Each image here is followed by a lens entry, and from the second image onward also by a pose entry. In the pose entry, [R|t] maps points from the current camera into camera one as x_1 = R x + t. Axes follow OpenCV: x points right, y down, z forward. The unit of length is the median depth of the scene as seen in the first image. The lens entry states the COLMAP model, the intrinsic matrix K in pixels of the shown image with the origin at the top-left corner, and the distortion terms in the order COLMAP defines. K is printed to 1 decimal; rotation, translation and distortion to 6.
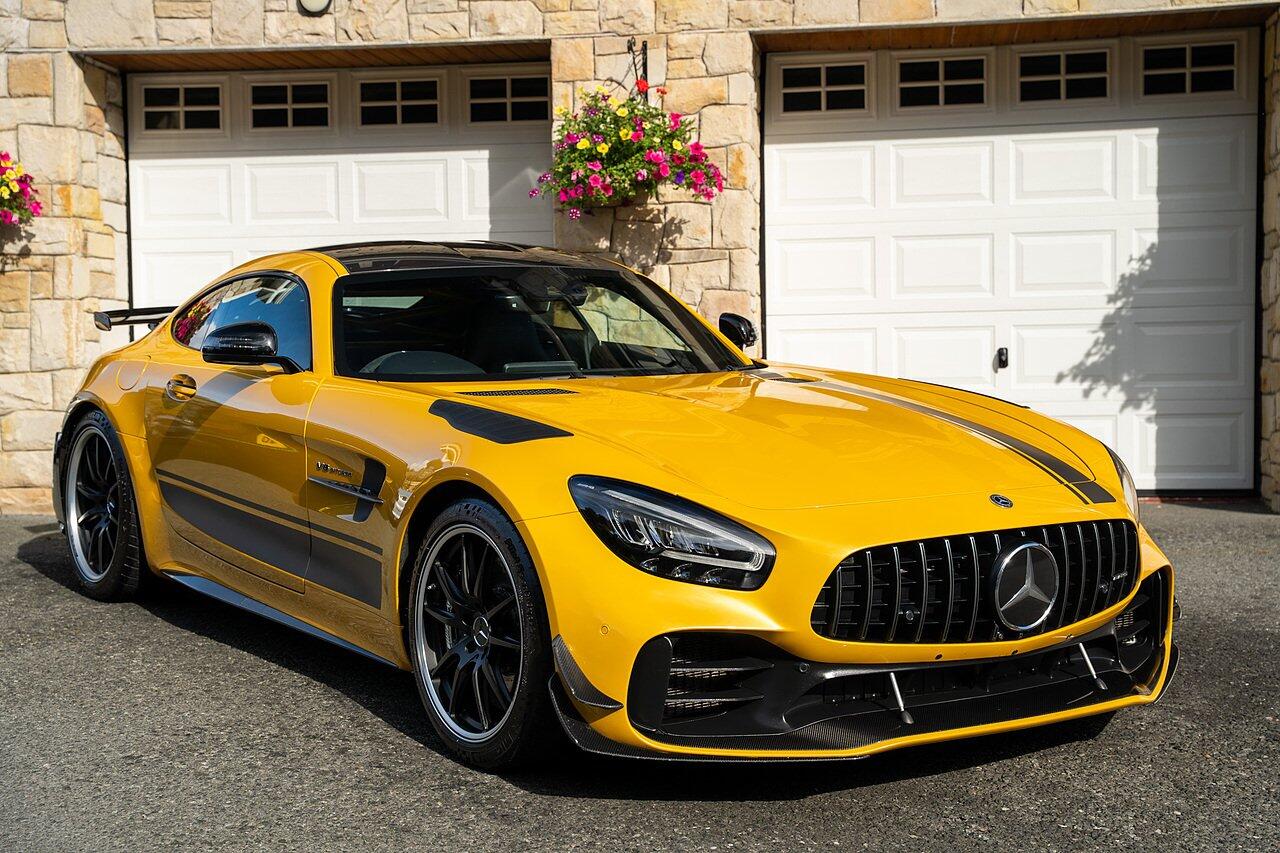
lens RADIAL K [[1691.6, 0, 639.1], [0, 1691.6, 395.2], [0, 0, 1]] dist [0.122497, 0.100591]
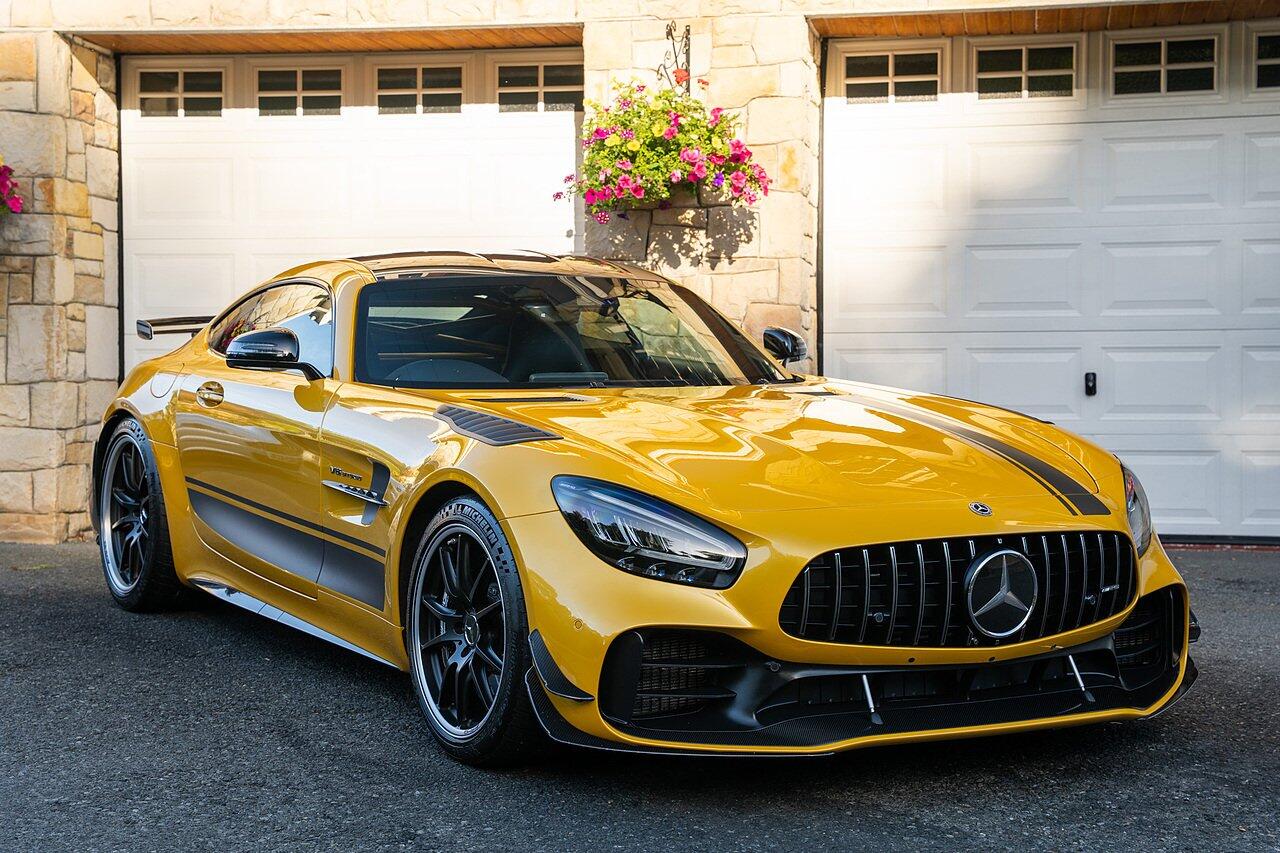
lens RADIAL K [[2122.4, 0, 646.4], [0, 2122.4, 420.2], [0, 0, 1]] dist [0.200256, 0.212606]
pose [[0.998871, 0.015316, -0.044968, 0.036493], [-0.015856, 0.999806, -0.011661, 0.014365], [0.044781, 0.012361, 0.998920, -0.130987]]
